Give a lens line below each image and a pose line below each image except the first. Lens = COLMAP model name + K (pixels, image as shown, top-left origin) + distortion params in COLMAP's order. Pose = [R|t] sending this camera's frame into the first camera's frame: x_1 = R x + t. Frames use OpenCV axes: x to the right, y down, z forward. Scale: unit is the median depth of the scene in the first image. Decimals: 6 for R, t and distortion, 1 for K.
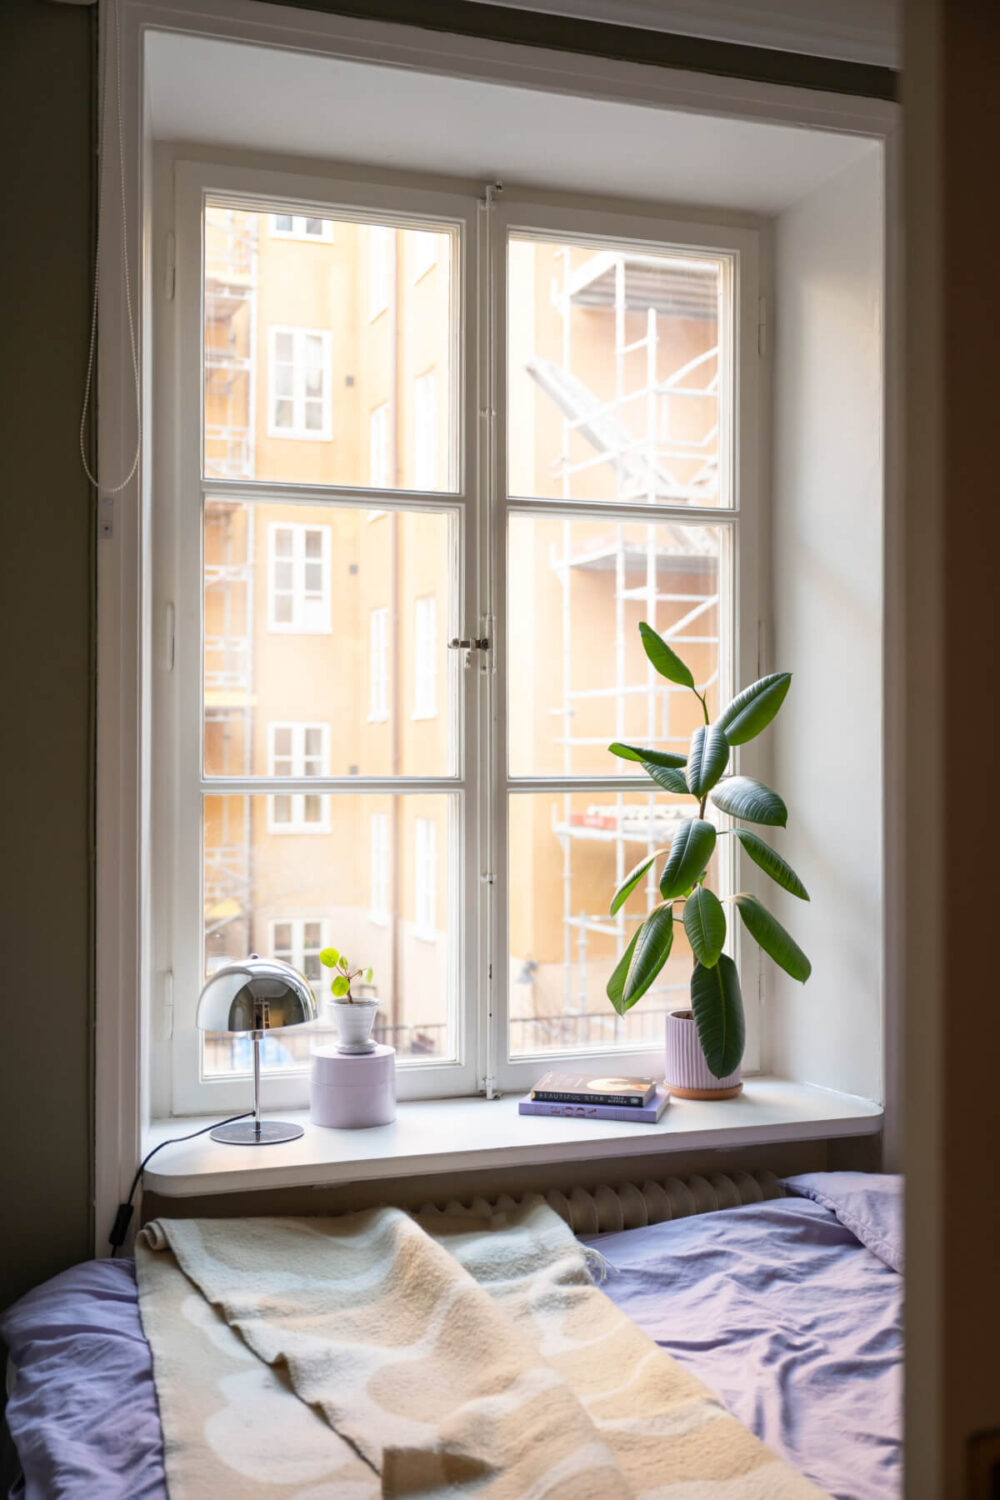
lens RADIAL K [[1656.8, 0, 495.8], [0, 1656.8, 758.5], [0, 0, 1]] dist [-0.004814, 0.000000]
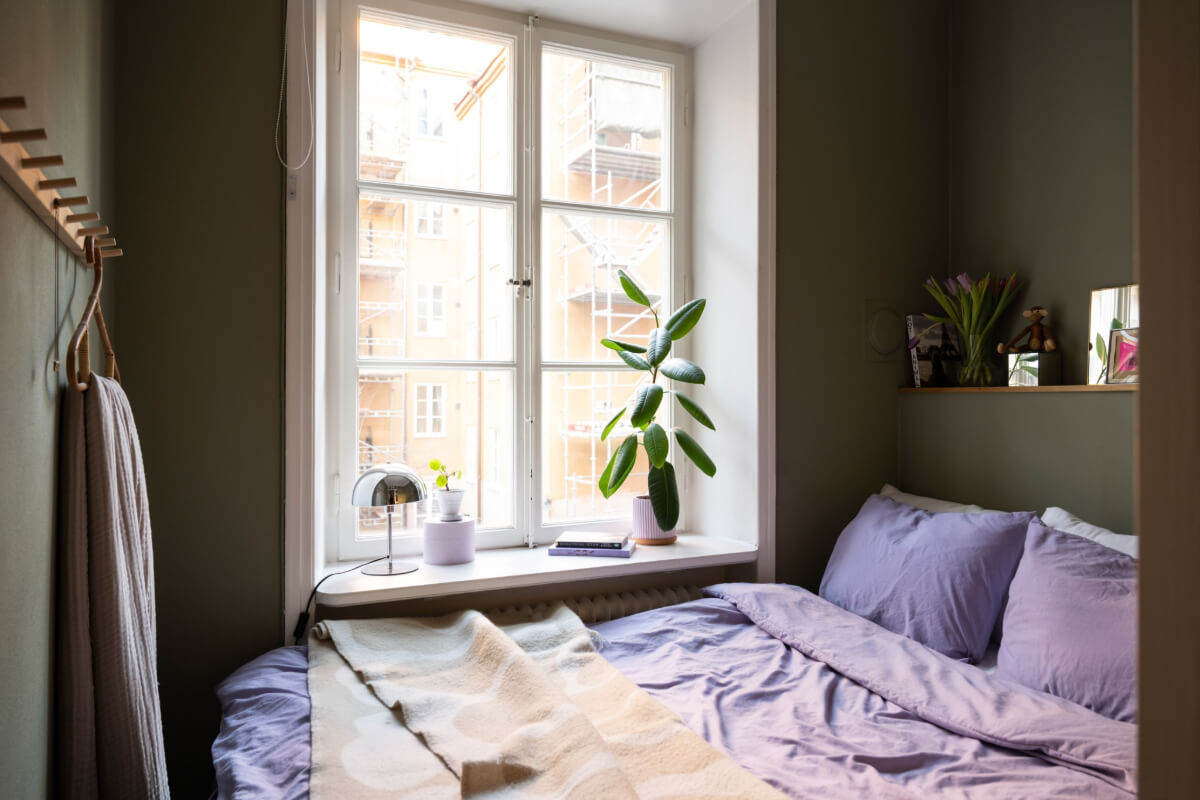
lens RADIAL K [[804.5, 0, 623.0], [0, 804.5, 412.6], [0, 0, 1]] dist [-0.001092, -0.000356]
pose [[0.993318, 0.000808, 0.115409, -0.005618], [-0.001729, 0.999967, 0.007875, 0.063232], [-0.115399, -0.008022, 0.993287, 0.175223]]
